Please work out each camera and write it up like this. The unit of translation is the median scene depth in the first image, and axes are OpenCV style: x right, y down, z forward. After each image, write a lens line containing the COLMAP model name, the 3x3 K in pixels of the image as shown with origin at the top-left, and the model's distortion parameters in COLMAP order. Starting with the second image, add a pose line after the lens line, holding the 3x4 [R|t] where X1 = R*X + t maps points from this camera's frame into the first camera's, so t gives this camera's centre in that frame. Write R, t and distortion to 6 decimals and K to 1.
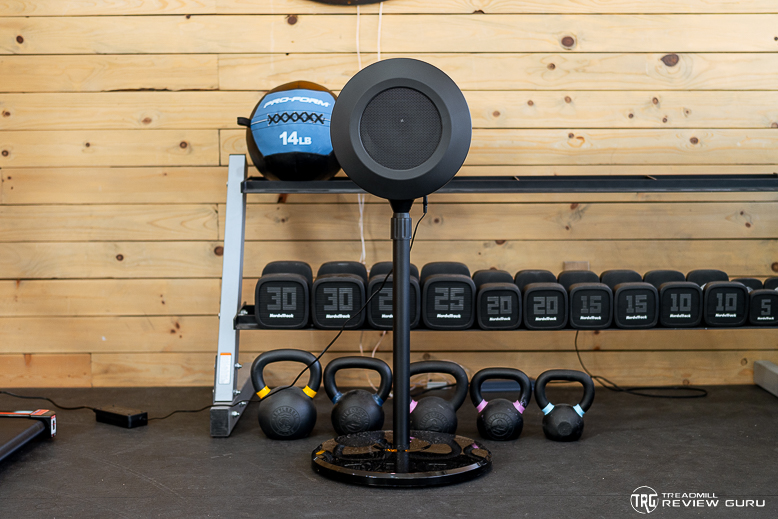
lens RADIAL K [[1153.4, 0, 390.2], [0, 1153.4, 262.0], [0, 0, 1]] dist [-0.010795, 0.000000]
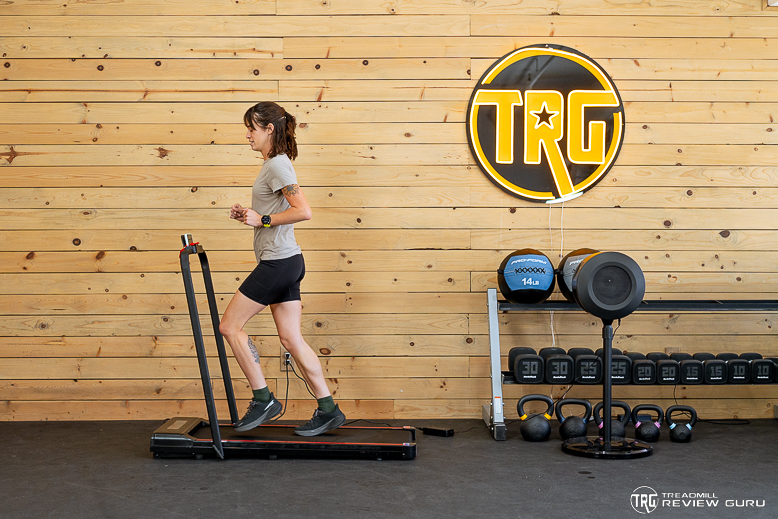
lens RADIAL K [[1153.4, 0, 387.4], [0, 1153.4, 257.7], [0, 0, 1]] dist [-0.010795, 0.000000]
pose [[0.999890, 0.004859, 0.013983, -0.319861], [-0.003916, 0.997768, -0.066666, -0.019247], [-0.014275, 0.066604, 0.997677, -0.808562]]
